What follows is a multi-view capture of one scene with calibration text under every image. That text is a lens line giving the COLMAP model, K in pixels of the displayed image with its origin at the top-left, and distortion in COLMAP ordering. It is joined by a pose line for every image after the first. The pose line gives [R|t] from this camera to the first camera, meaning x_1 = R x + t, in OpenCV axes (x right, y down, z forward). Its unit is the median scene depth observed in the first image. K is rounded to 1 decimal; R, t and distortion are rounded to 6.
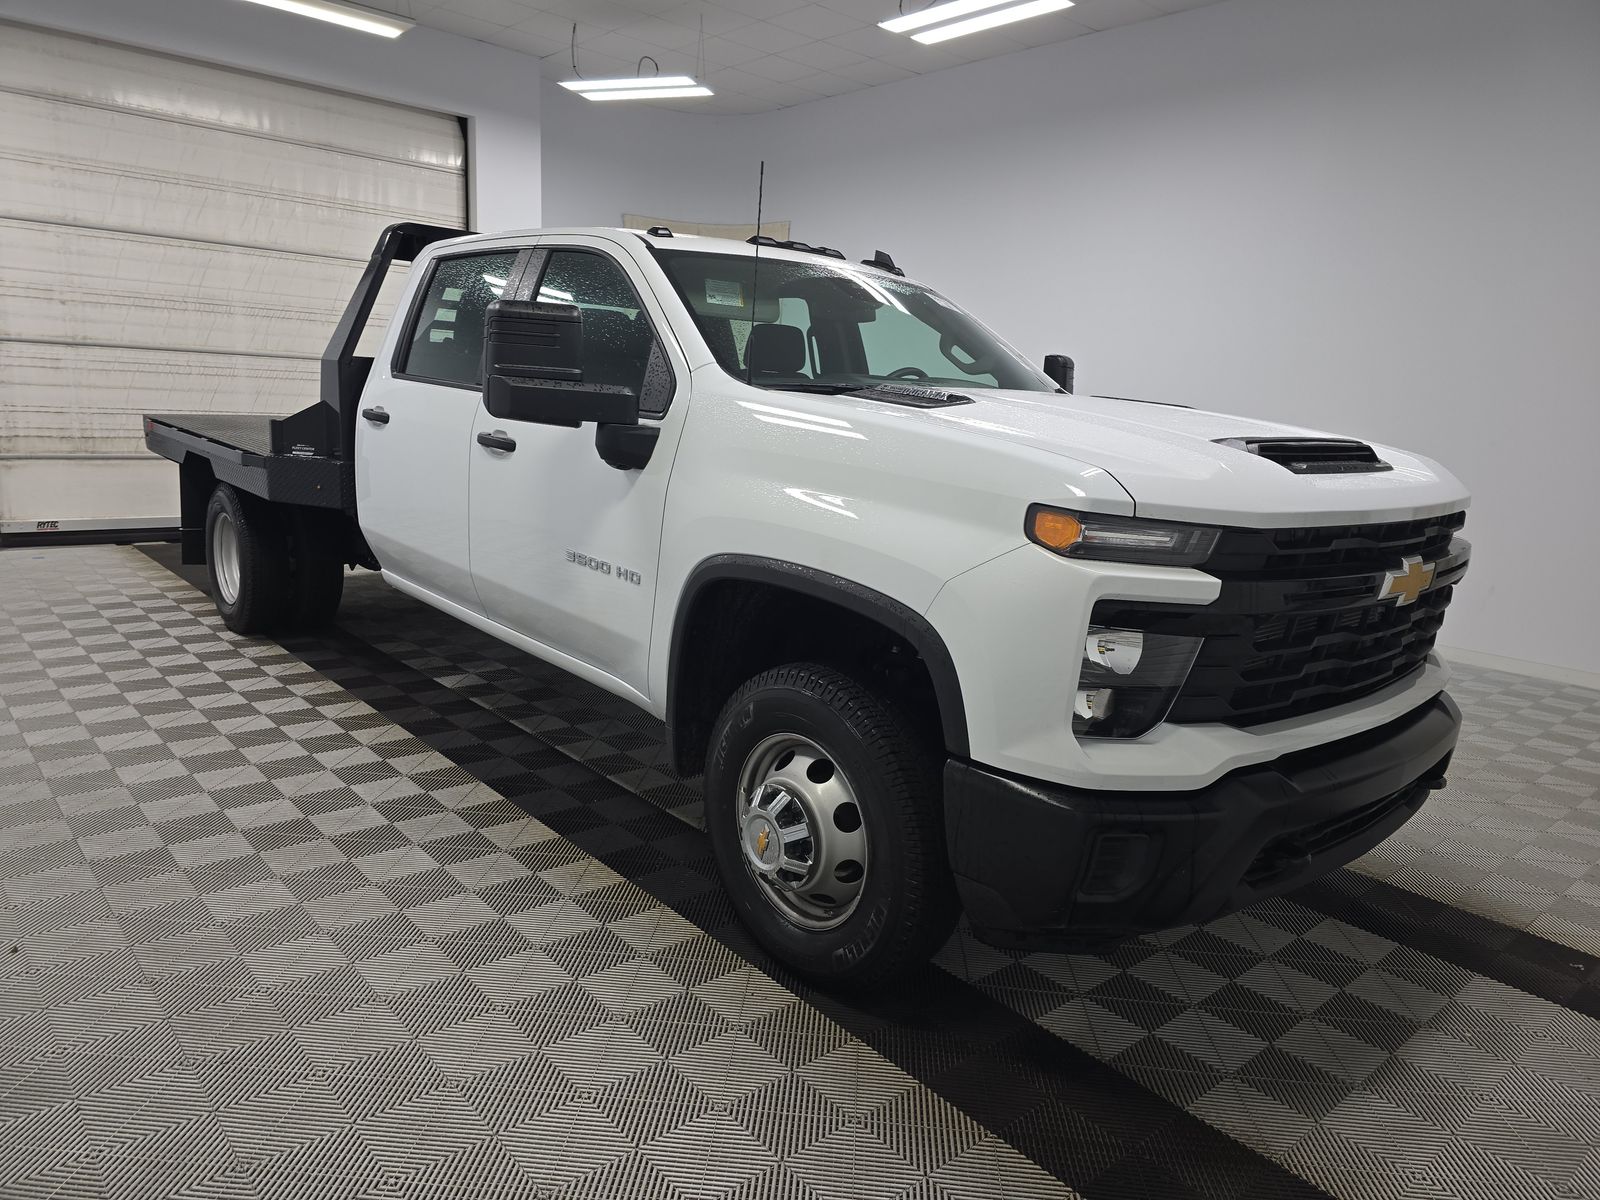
lens RADIAL K [[1084.1, 0, 800.0], [0, 1084.1, 600.0], [0, 0, 1]] dist [0.018867, 0.000637]
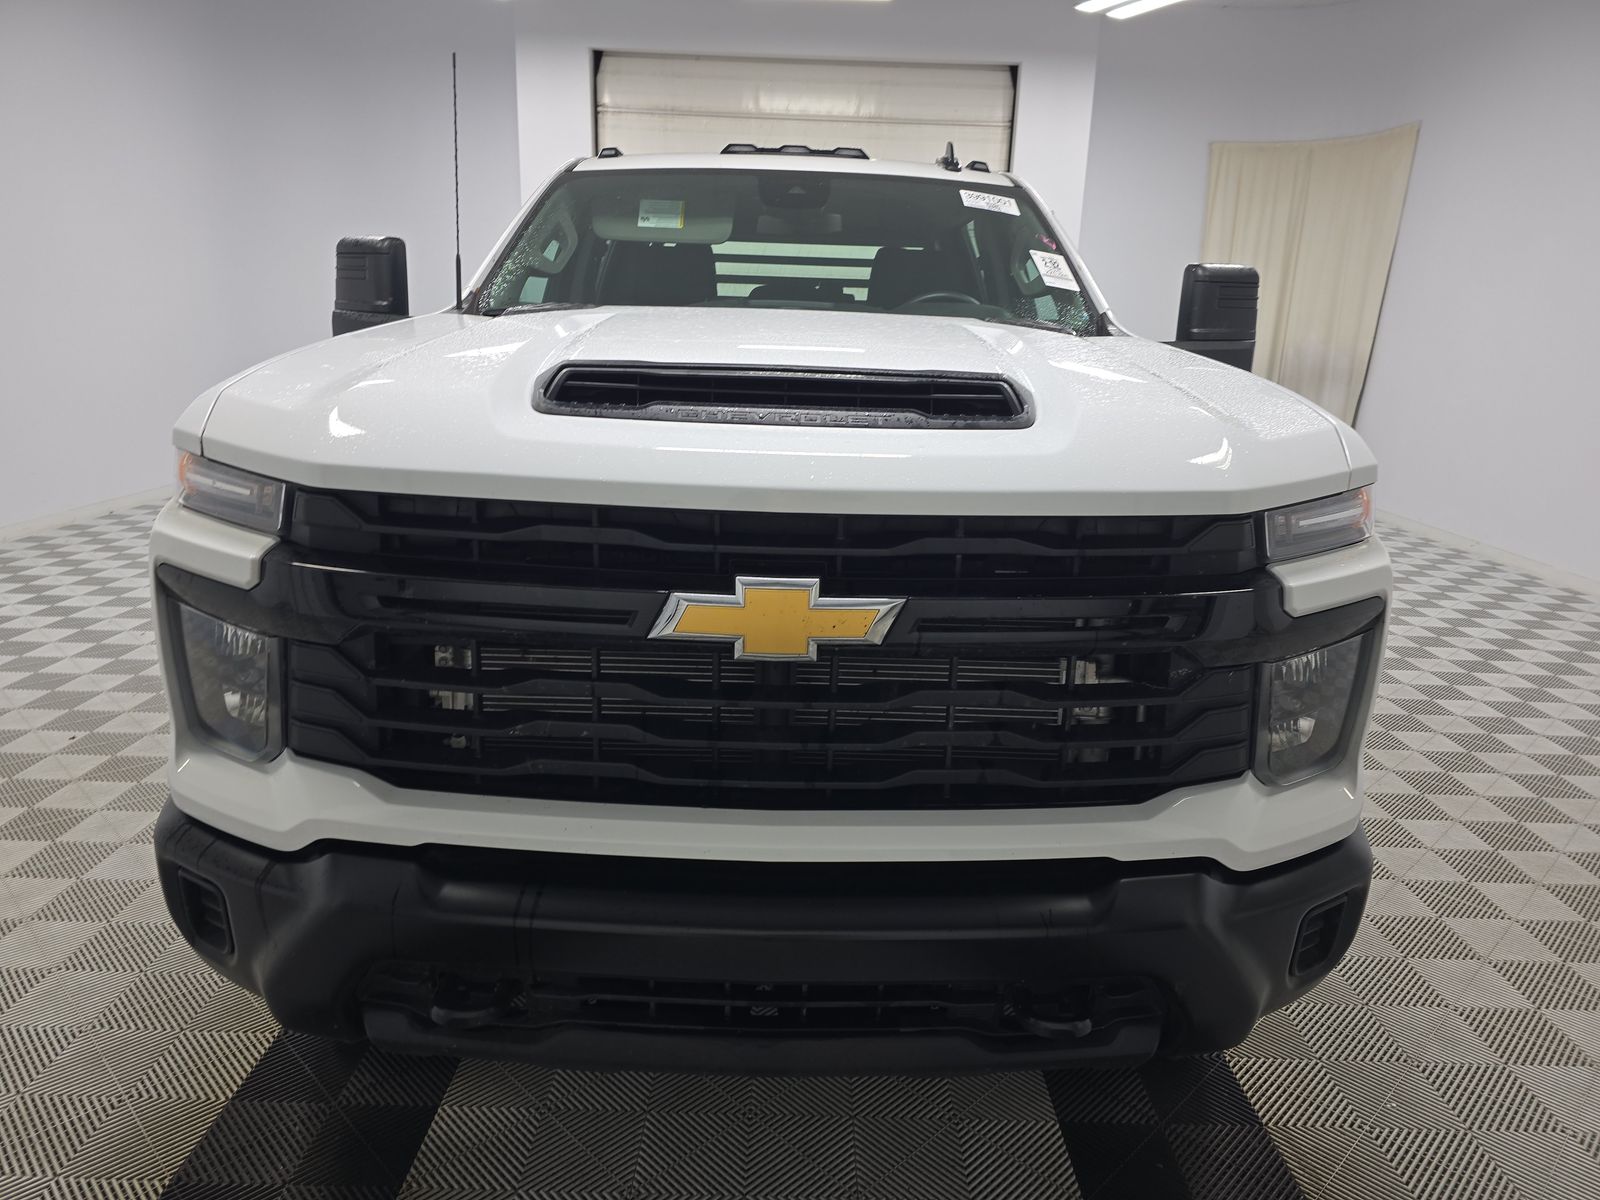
lens RADIAL K [[1084.1, 0, 800.0], [0, 1084.1, 600.0], [0, 0, 1]] dist [0.018867, 0.000637]
pose [[0.757793, 0.134117, -0.638562, 0.359766], [-0.117765, 0.990689, 0.068320, -0.025951], [0.641779, 0.023428, 0.766532, 0.231162]]
